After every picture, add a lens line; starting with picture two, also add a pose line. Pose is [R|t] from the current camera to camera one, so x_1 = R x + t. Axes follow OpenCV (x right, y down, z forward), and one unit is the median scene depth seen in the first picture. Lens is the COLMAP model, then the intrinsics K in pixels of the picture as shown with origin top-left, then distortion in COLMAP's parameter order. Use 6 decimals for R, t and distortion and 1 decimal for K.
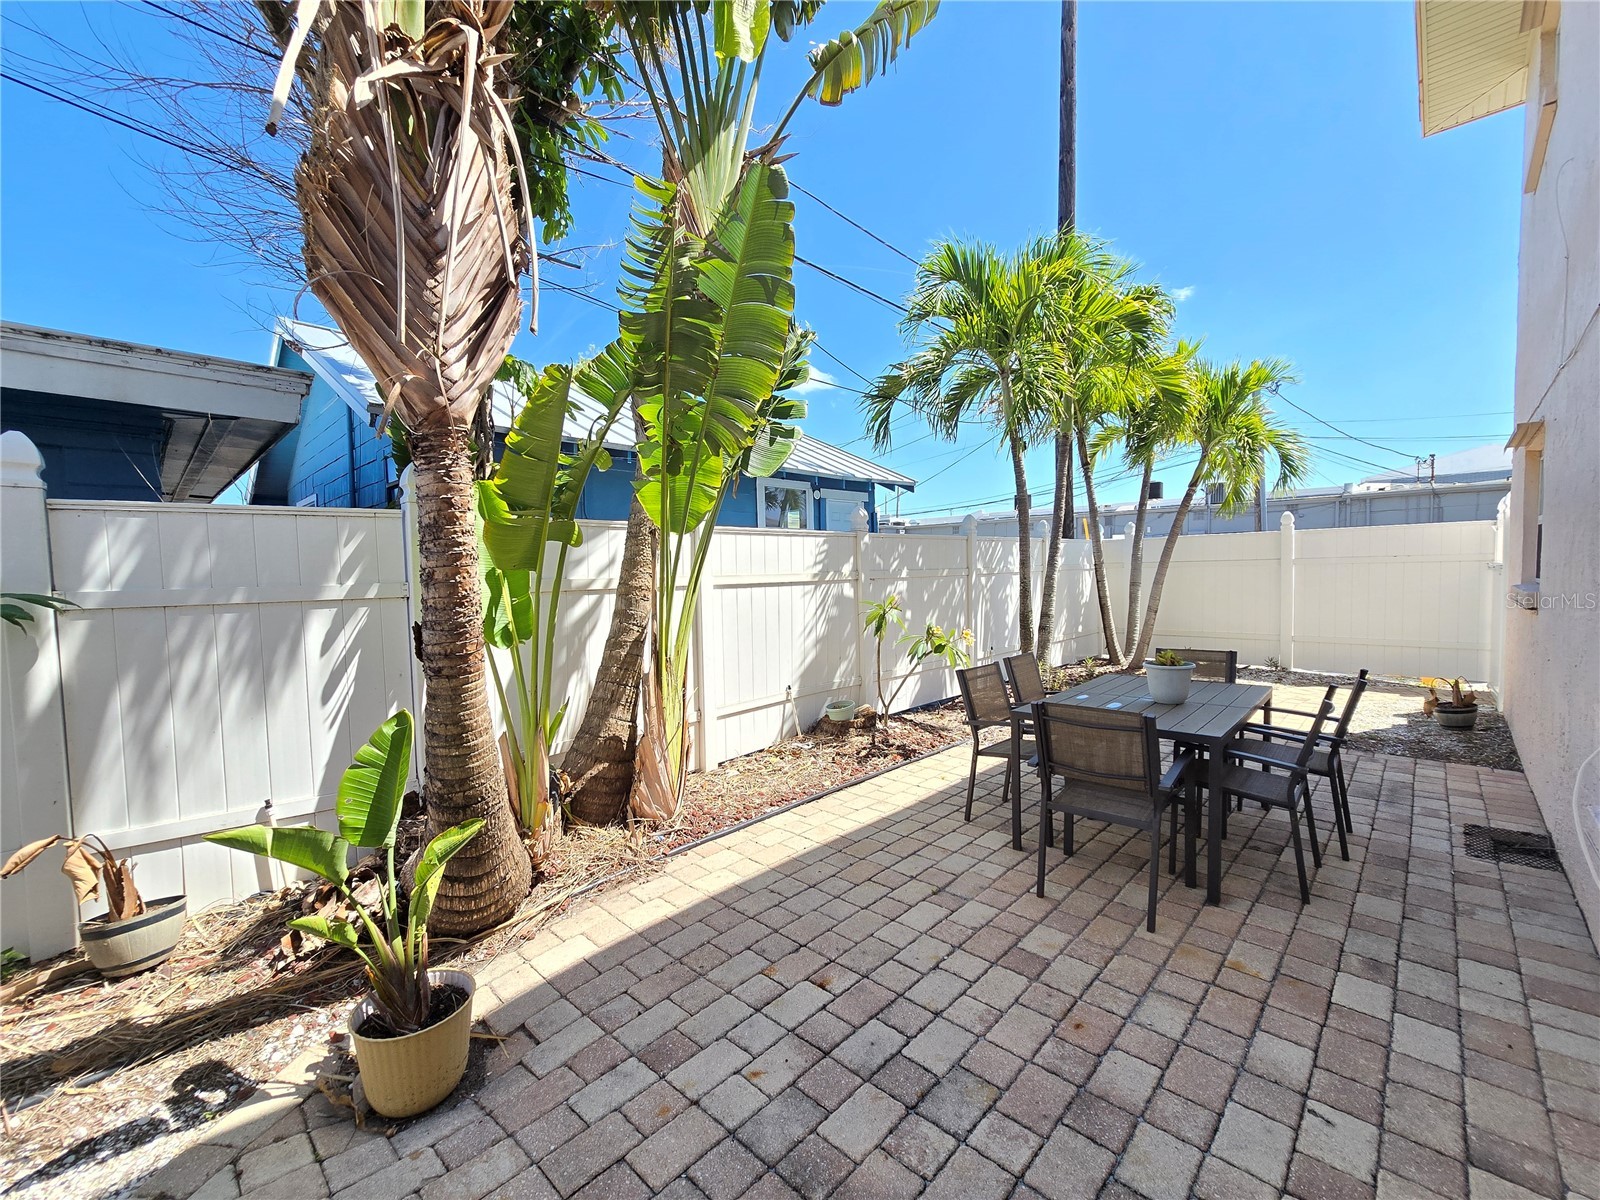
lens RADIAL K [[655.0, 0, 791.2], [0, 655.0, 604.3], [0, 0, 1]] dist [-0.005431, -0.000306]
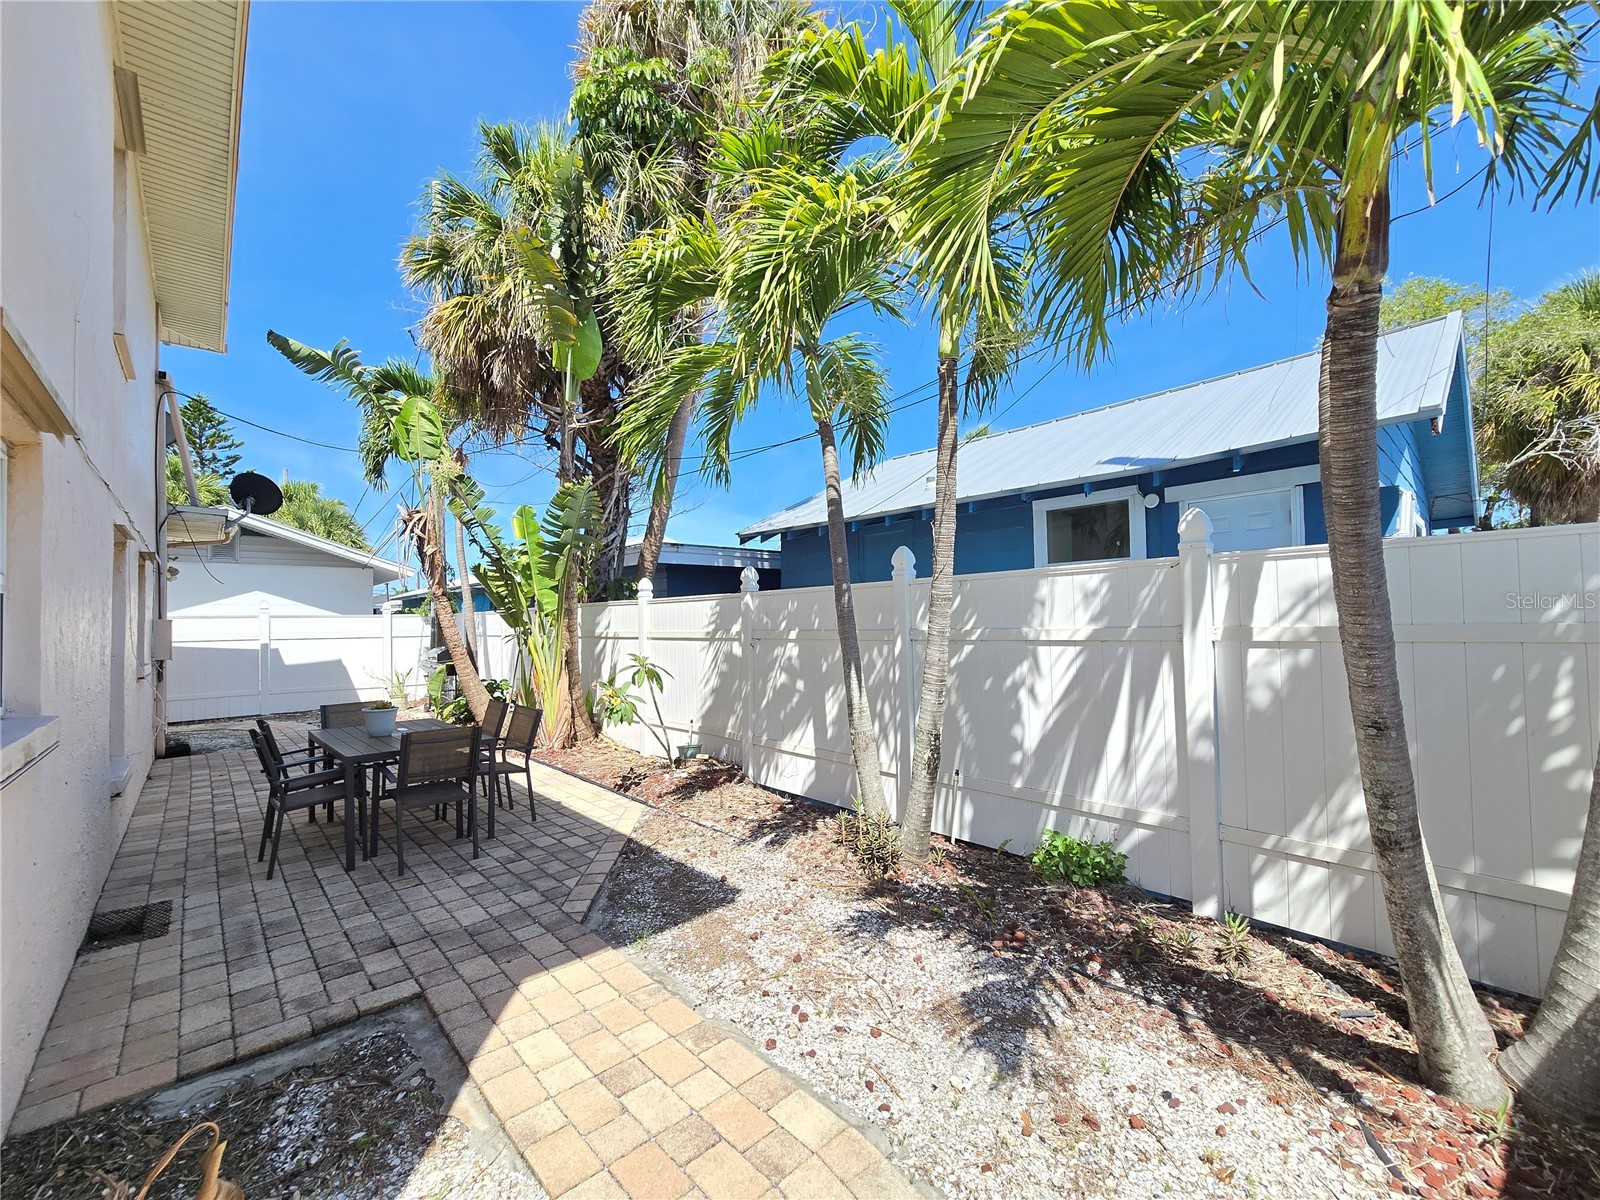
lens RADIAL K [[655.0, 0, 791.2], [0, 655.0, 604.3], [0, 0, 1]] dist [-0.005431, -0.000306]
pose [[-0.055707, 0.000934, -0.998447, 1.189972], [-0.028837, 0.999581, 0.002544, -0.102989], [0.998031, 0.028933, -0.055657, 1.199547]]
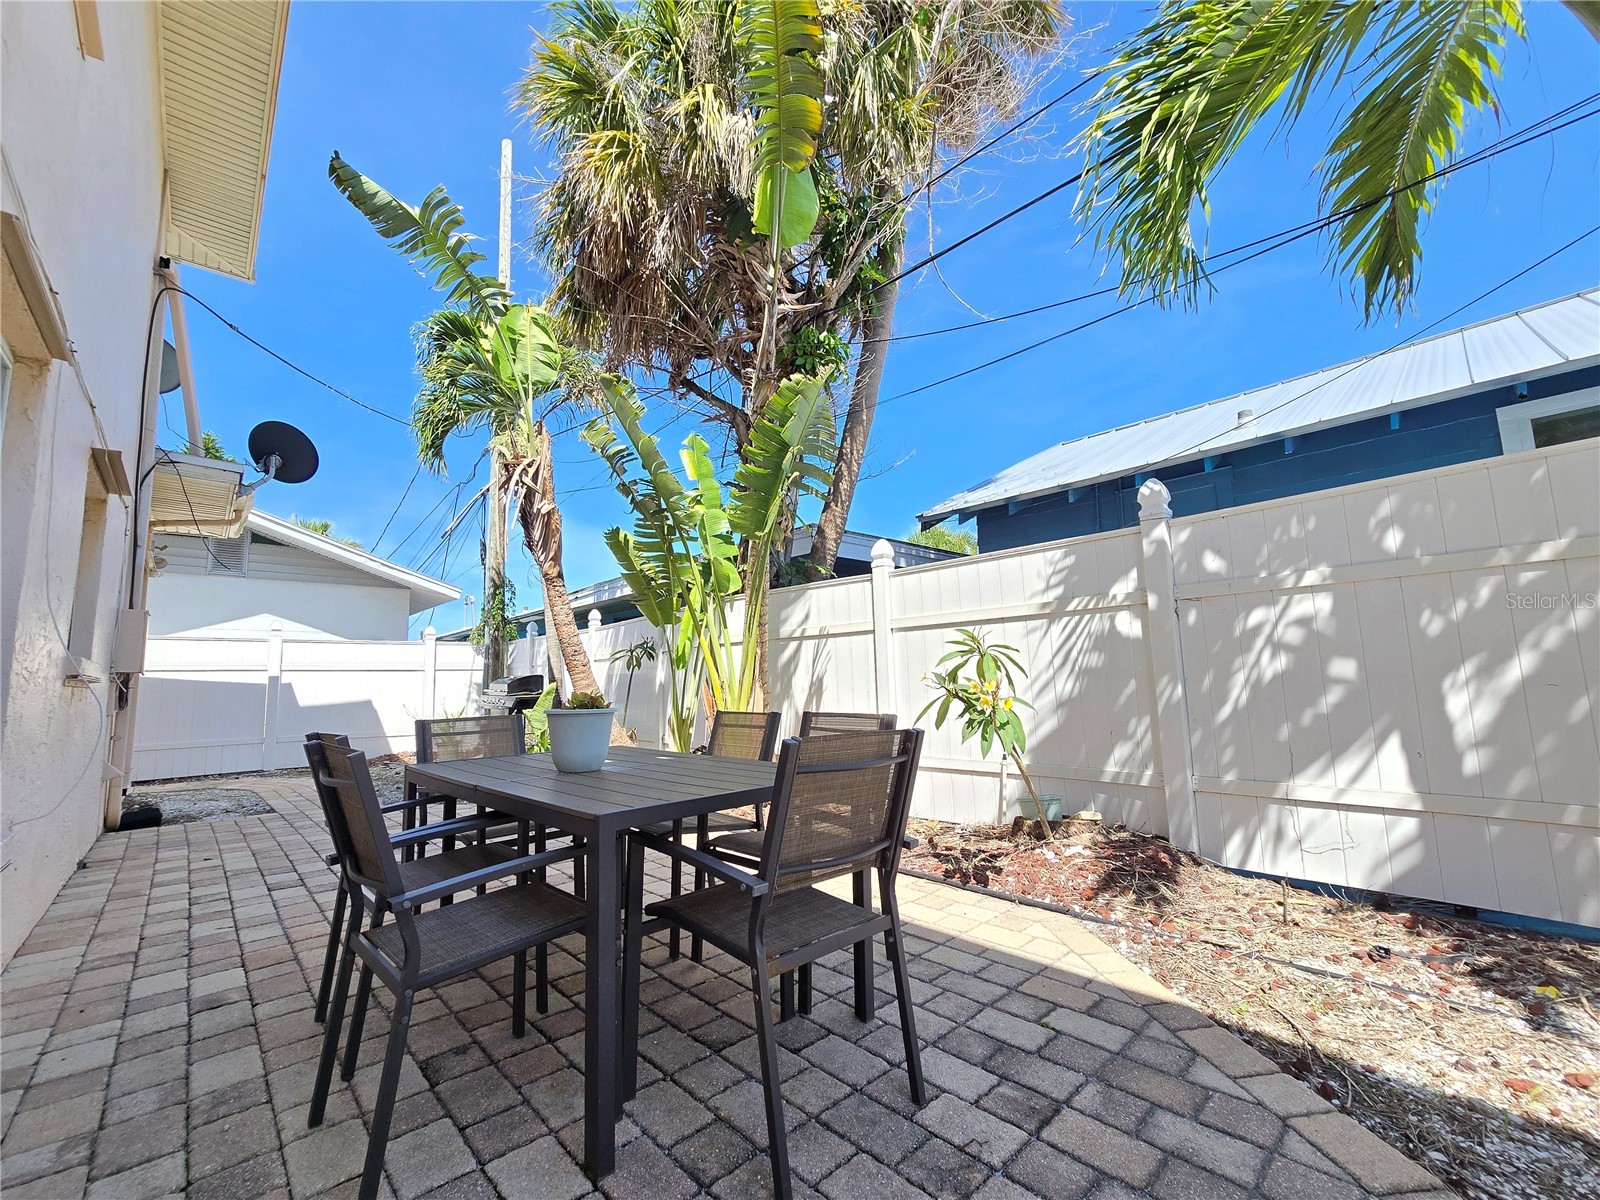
lens RADIAL K [[655.0, 0, 791.2], [0, 655.0, 604.3], [0, 0, 1]] dist [-0.005431, -0.000306]
pose [[-0.051593, -0.094683, -0.994170, 0.741809], [-0.019256, 0.995405, -0.093802, 0.025105], [0.998483, 0.014304, -0.053179, 0.755516]]
